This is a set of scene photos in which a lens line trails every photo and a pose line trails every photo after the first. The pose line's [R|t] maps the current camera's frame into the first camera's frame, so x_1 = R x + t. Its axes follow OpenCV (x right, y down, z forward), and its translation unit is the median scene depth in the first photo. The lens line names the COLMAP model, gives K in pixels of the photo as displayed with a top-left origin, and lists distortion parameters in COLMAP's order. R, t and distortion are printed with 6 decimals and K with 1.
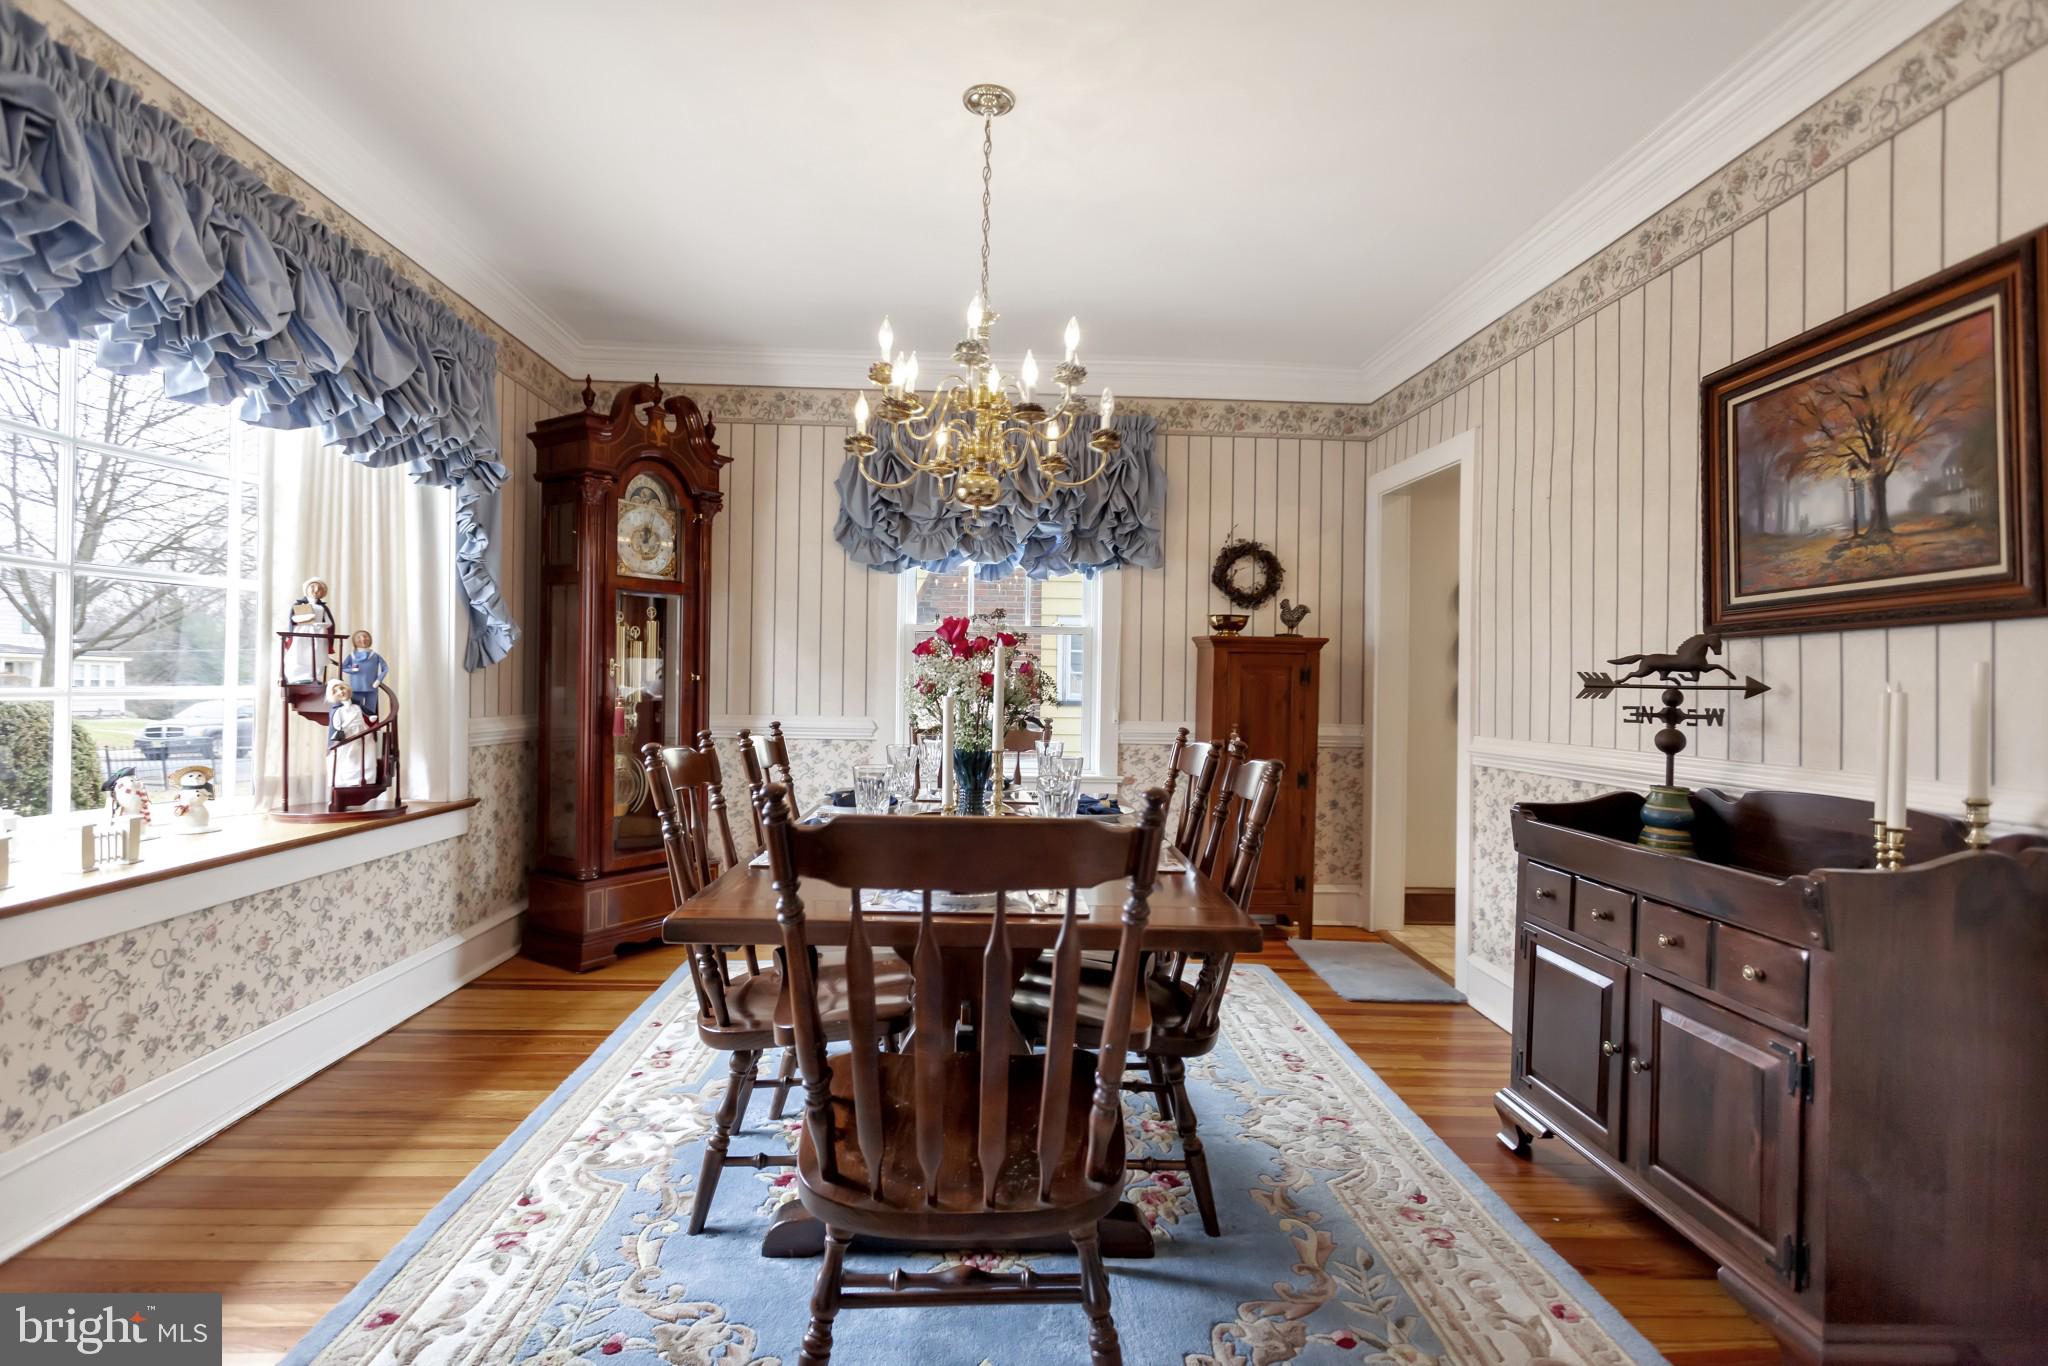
lens RADIAL K [[983.4, 0, 1024.0], [0, 983.4, 683.0], [0, 0, 1]] dist [0.001911, 0.001695]
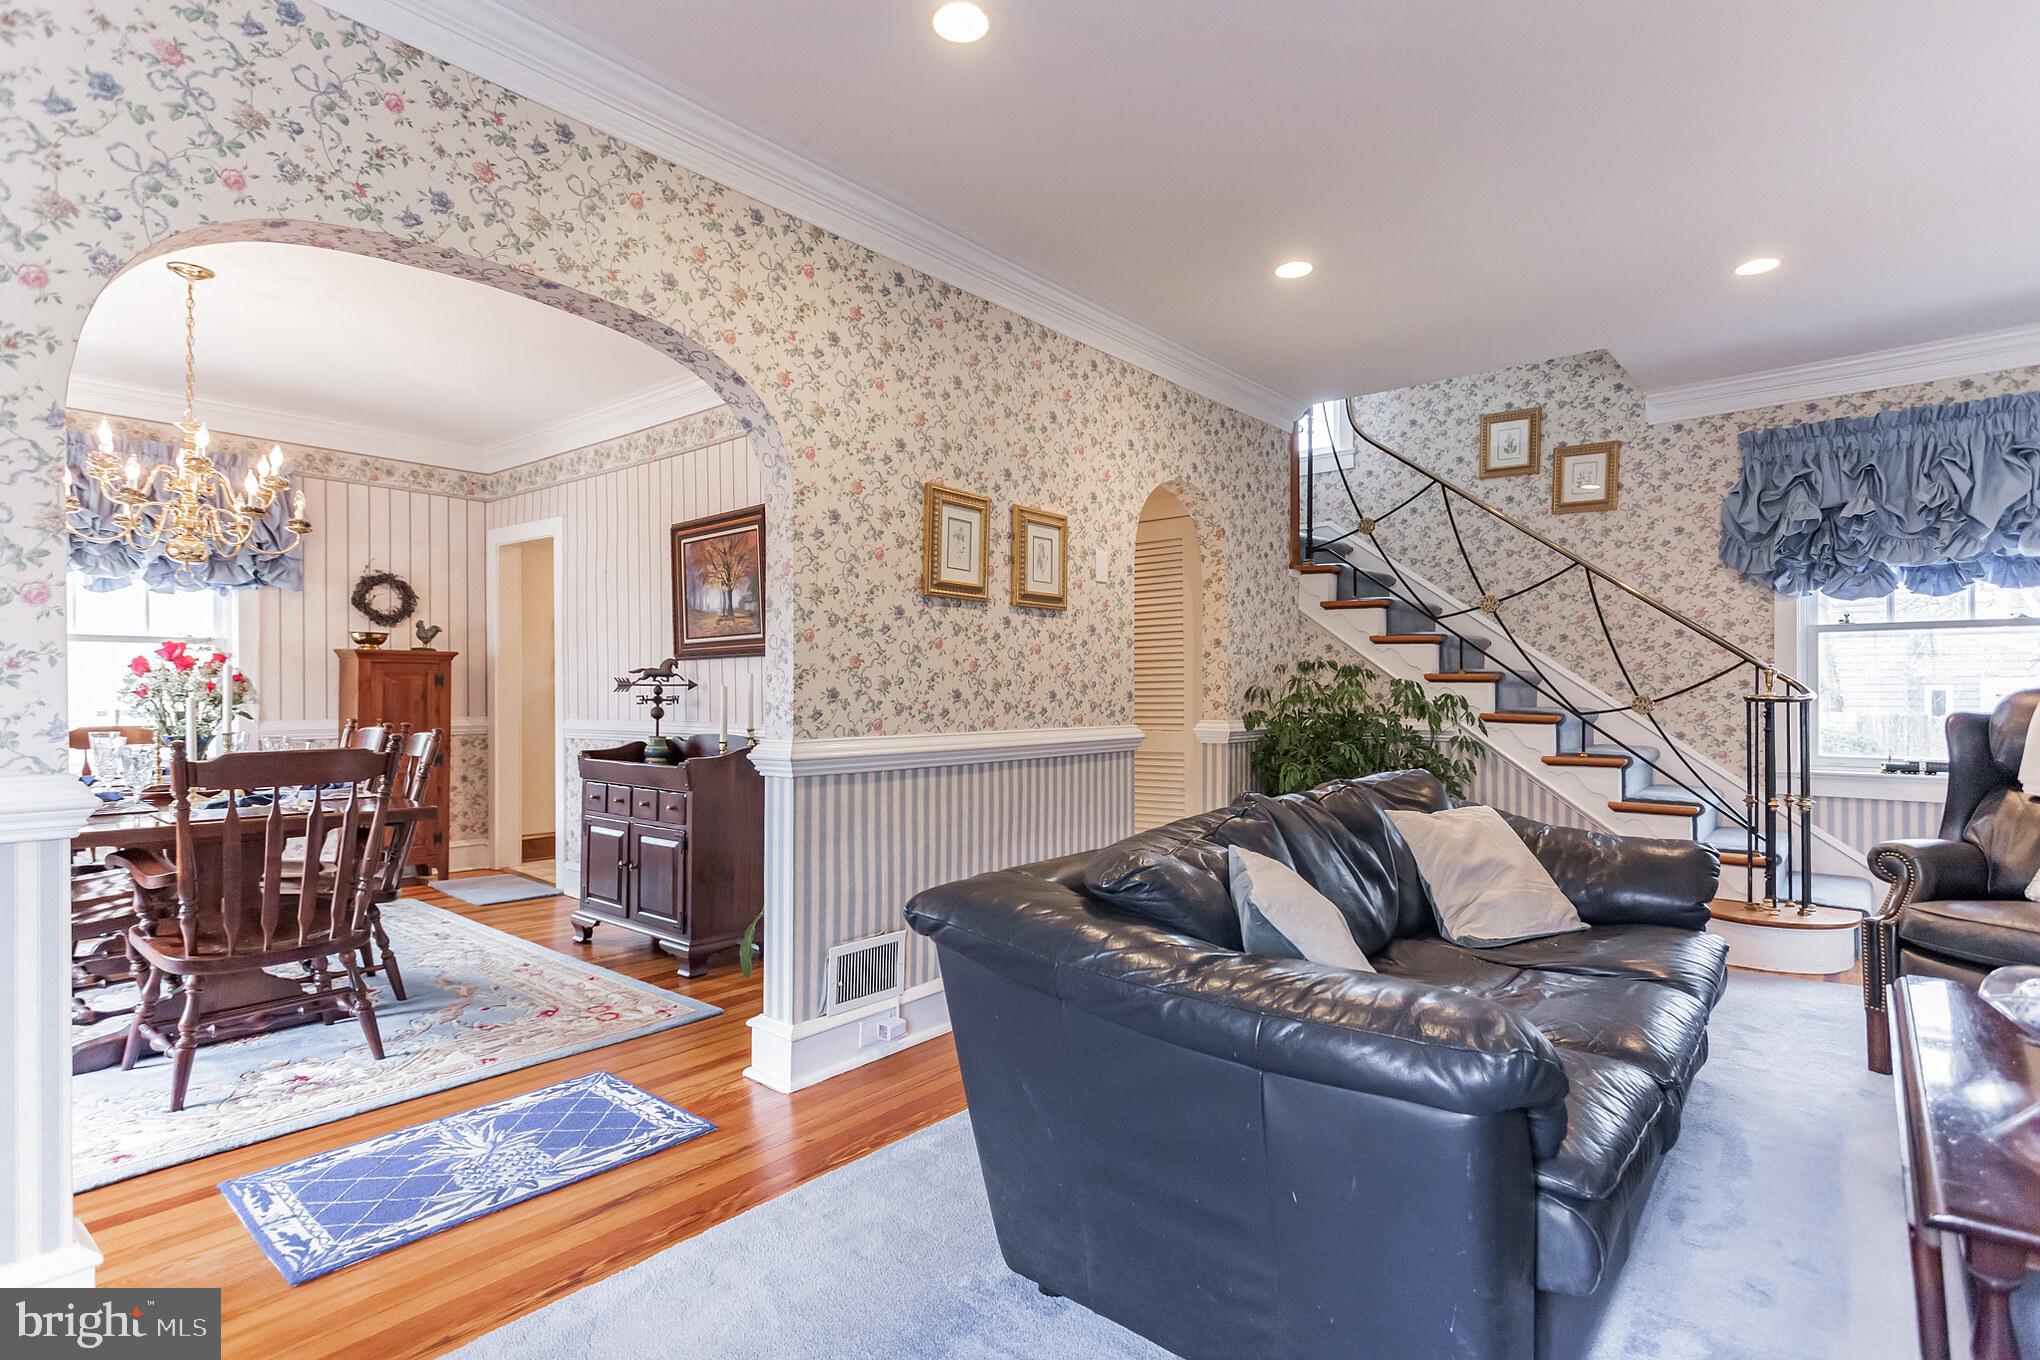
lens RADIAL K [[1010.8, 0, 1012.1], [0, 1010.8, 690.0], [0, 0, 1]] dist [0.005170, 0.001357]
pose [[0.686764, -0.017304, 0.726674, -0.180297], [0.013286, 0.999848, 0.011252, 0.000435], [-0.726759, 0.001927, 0.686890, -0.509088]]
